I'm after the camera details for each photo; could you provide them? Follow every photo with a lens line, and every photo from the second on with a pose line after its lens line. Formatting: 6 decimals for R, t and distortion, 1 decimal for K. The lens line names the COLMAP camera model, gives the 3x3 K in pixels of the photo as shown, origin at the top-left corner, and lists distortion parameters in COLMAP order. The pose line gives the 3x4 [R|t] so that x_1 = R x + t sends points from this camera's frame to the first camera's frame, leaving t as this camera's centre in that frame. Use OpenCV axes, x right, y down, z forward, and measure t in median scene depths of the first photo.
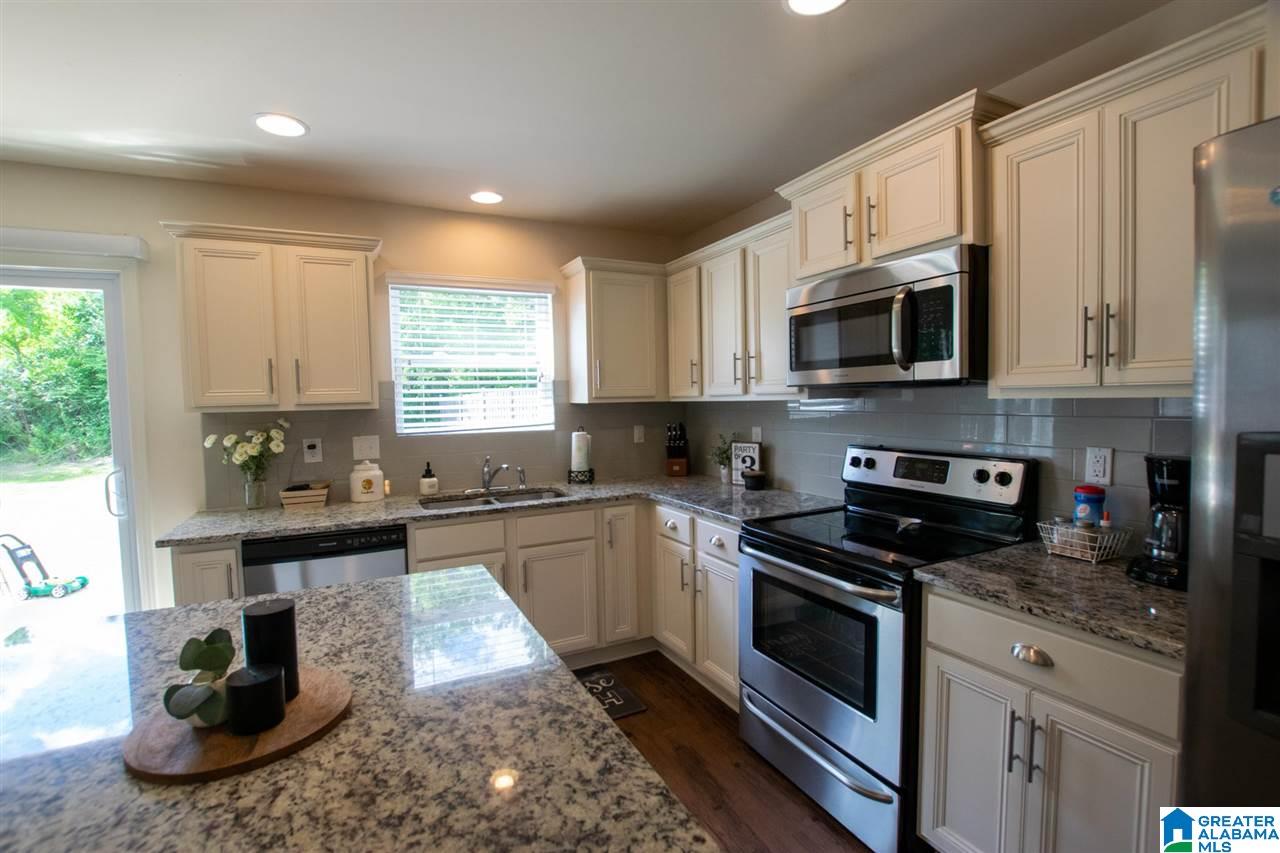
lens RADIAL K [[565.7, 0, 635.6], [0, 565.7, 425.1], [0, 0, 1]] dist [-0.035727, 0.005487]
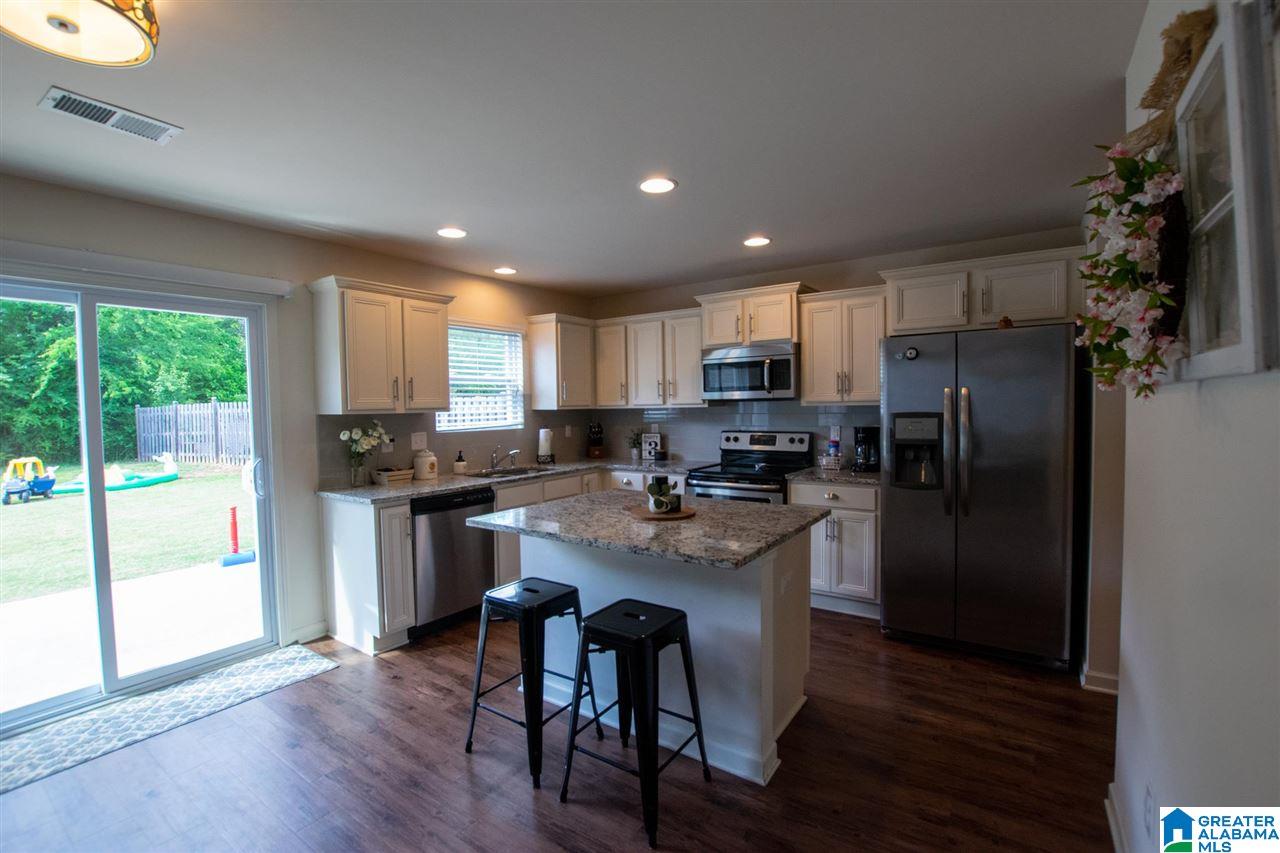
lens RADIAL K [[565.7, 0, 635.6], [0, 565.7, 425.1], [0, 0, 1]] dist [-0.035727, 0.005487]
pose [[0.879934, -0.010716, 0.474975, -0.726254], [0.020937, 0.999649, -0.016234, 0.037469], [-0.474635, 0.024229, 0.879849, -0.504385]]
